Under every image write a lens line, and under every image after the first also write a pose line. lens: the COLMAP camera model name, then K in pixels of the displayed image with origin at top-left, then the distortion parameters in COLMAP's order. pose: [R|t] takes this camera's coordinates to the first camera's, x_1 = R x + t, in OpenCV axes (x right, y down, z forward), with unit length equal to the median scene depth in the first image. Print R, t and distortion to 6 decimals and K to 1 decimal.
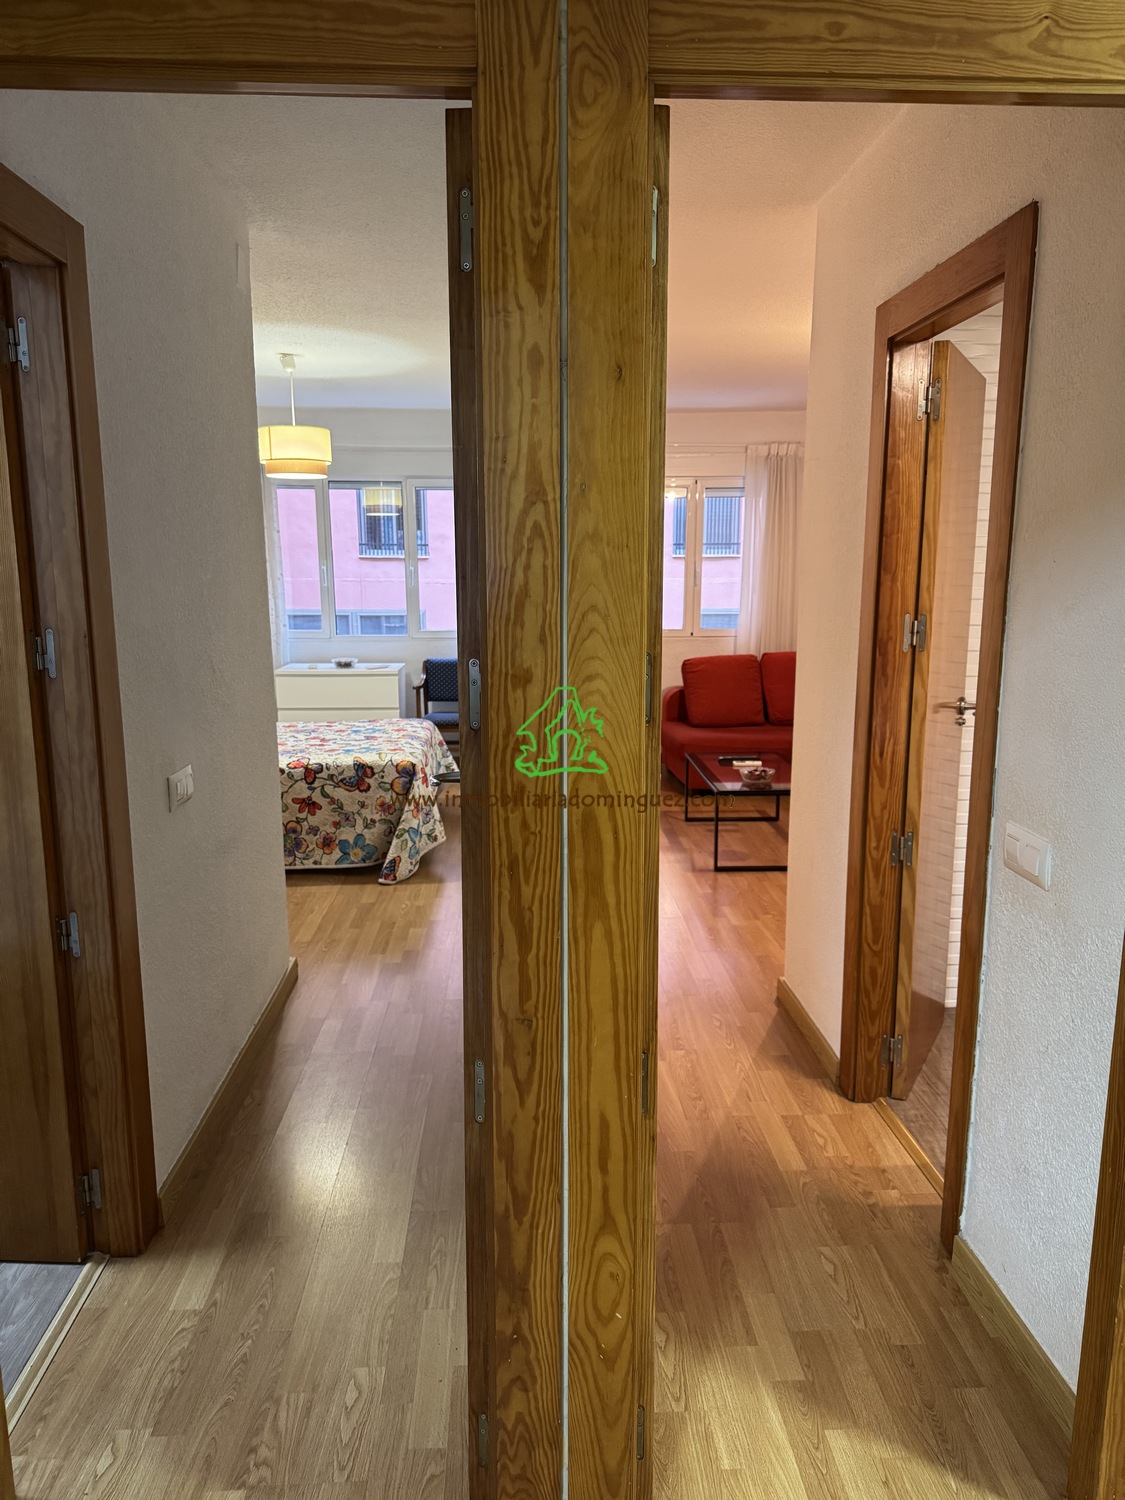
lens RADIAL K [[1044.7, 0, 572.3], [0, 1044.7, 752.4], [0, 0, 1]] dist [0.087939, -0.078272]
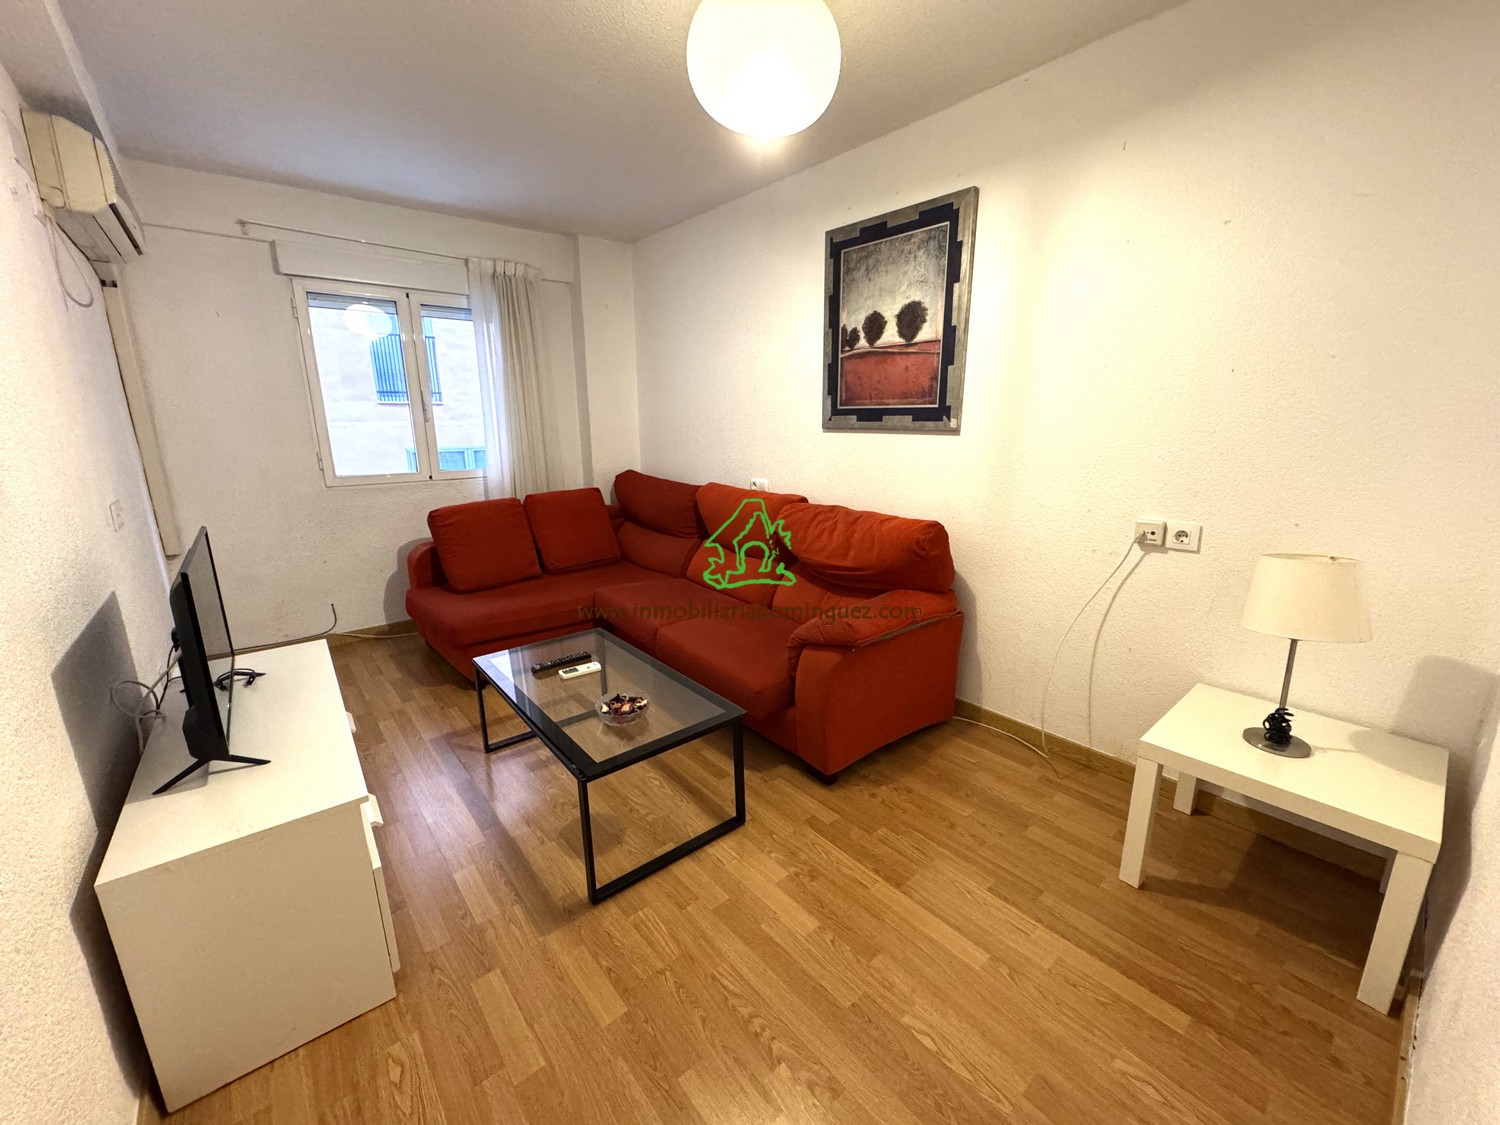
lens RADIAL K [[599.9, 0, 759.2], [0, 599.9, 565.3], [0, 0, 1]] dist [-0.001424, -0.000207]
pose [[0.794612, -0.150060, 0.588280, 0.060104], [0.112943, 0.988595, 0.099617, -0.131845], [-0.596519, -0.012715, 0.802498, 0.955951]]
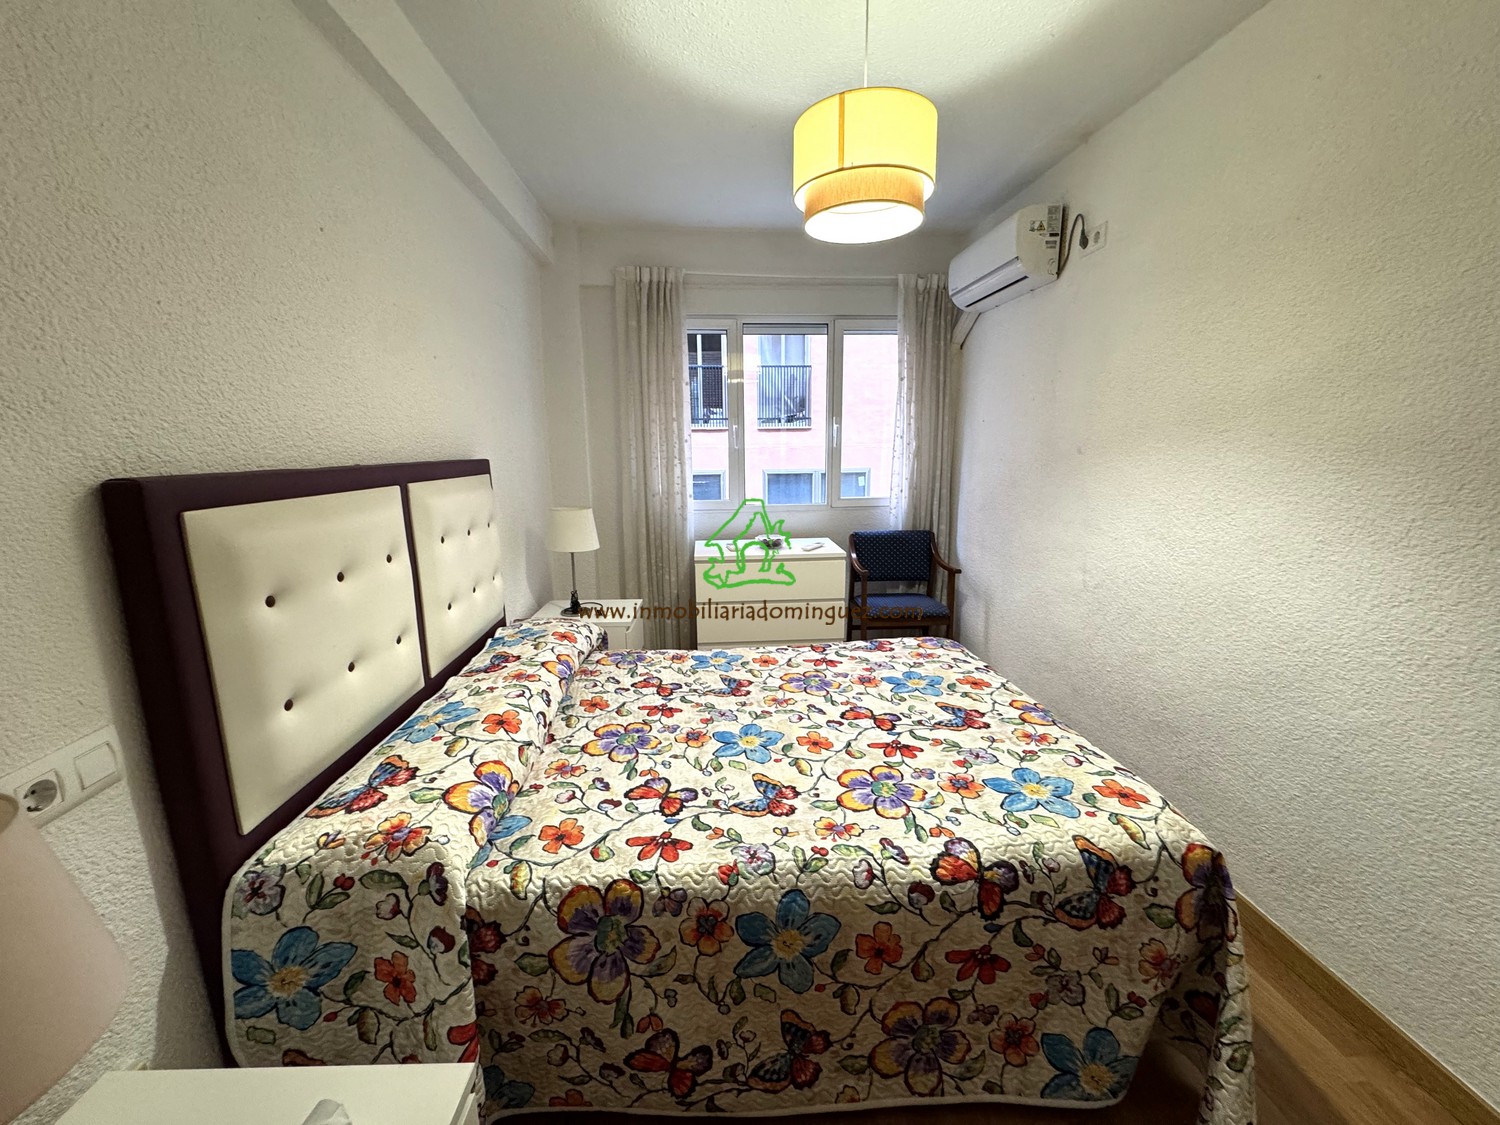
lens RADIAL K [[599.9, 0, 751.0], [0, 599.9, 562.5], [0, 0, 1]] dist [-0.001424, -0.000207]
pose [[0.999794, -0.011979, 0.016403, -0.495395], [0.011605, 0.999675, 0.022711, -0.165596], [-0.016670, -0.022516, 0.999608, 1.104726]]
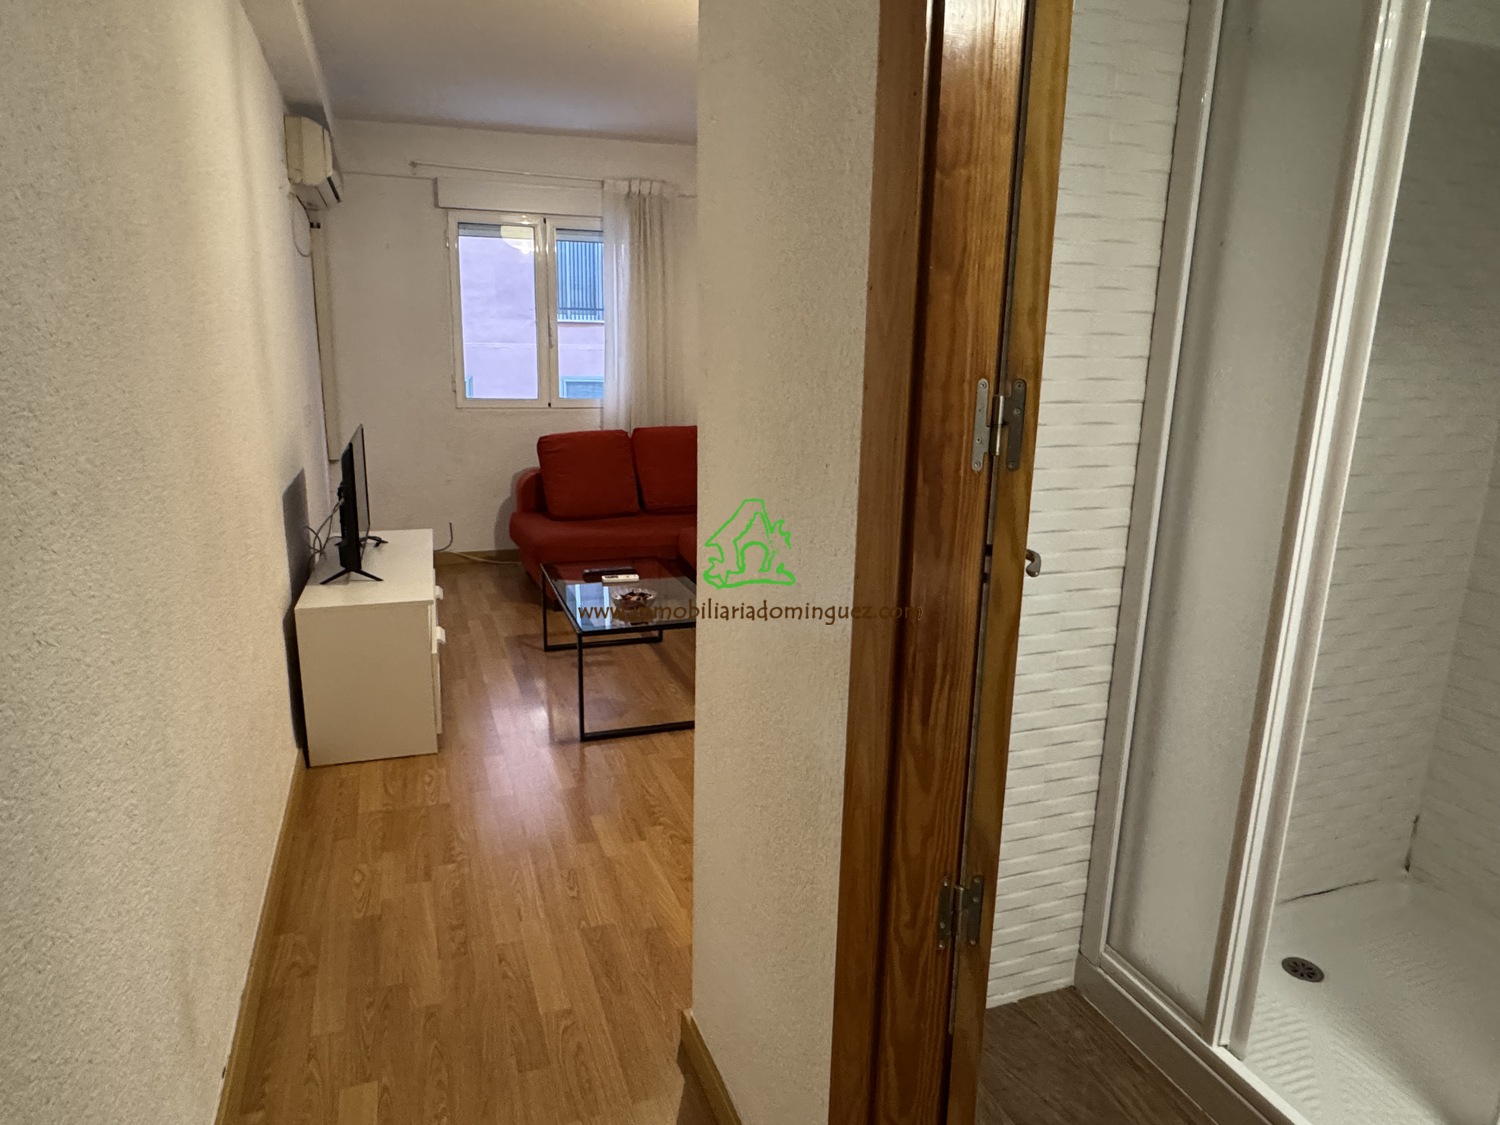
lens RADIAL K [[934.9, 0, 745.7], [0, 934.9, 565.0], [0, 0, 1]] dist [-0.001442, 0.025088]
pose [[0.956275, -0.051017, 0.287986, 0.091992], [0.033482, 0.997291, 0.065493, -0.063874], [-0.290547, -0.052987, 0.955392, 0.503236]]
